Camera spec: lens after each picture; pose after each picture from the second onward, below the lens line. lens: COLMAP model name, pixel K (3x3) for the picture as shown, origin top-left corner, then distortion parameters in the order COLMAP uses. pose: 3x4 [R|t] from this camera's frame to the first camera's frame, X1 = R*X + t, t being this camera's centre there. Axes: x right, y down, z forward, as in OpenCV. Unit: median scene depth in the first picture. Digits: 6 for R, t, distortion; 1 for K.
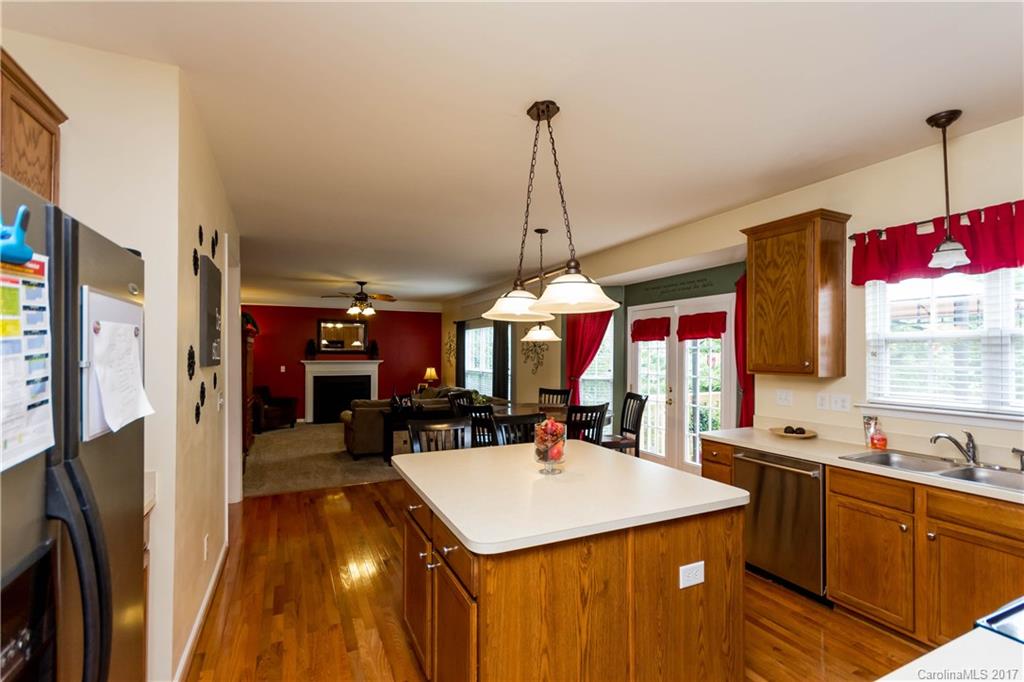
lens RADIAL K [[475.8, 0, 514.6], [0, 475.8, 347.8], [0, 0, 1]] dist [0.005041, 0.001005]
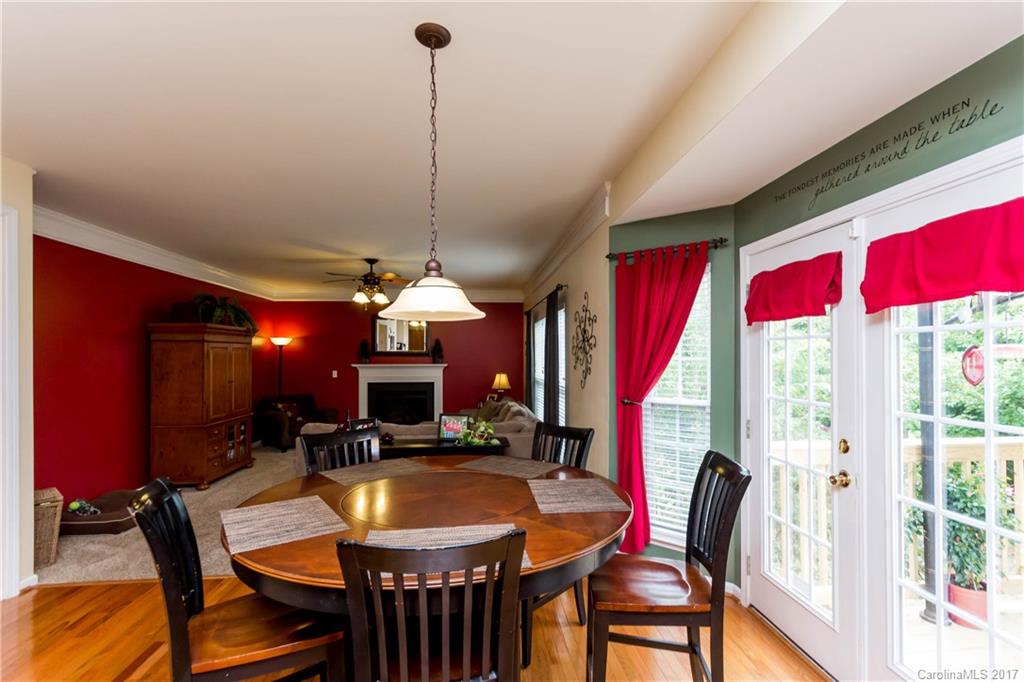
lens RADIAL K [[475.8, 0, 510.8], [0, 475.8, 349.8], [0, 0, 1]] dist [0.005041, 0.001005]
pose [[0.935119, -0.011189, -0.354156, 0.147687], [0.010942, 0.999936, -0.002701, 0.007527], [0.354164, -0.001350, 0.935182, 0.382114]]
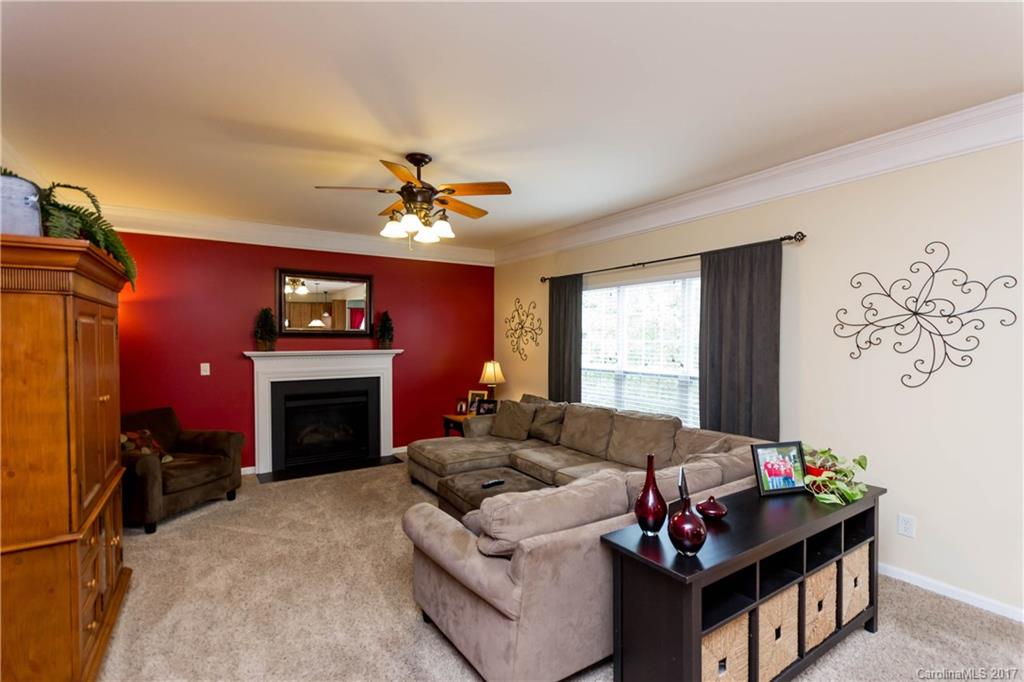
lens RADIAL K [[475.8, 0, 517.6], [0, 475.8, 348.9], [0, 0, 1]] dist [0.005041, 0.001005]
pose [[0.990529, -0.006617, 0.137146, -0.296524], [0.001742, 0.999364, 0.035629, 0.008664], [-0.137294, -0.035053, 0.989910, 0.592639]]
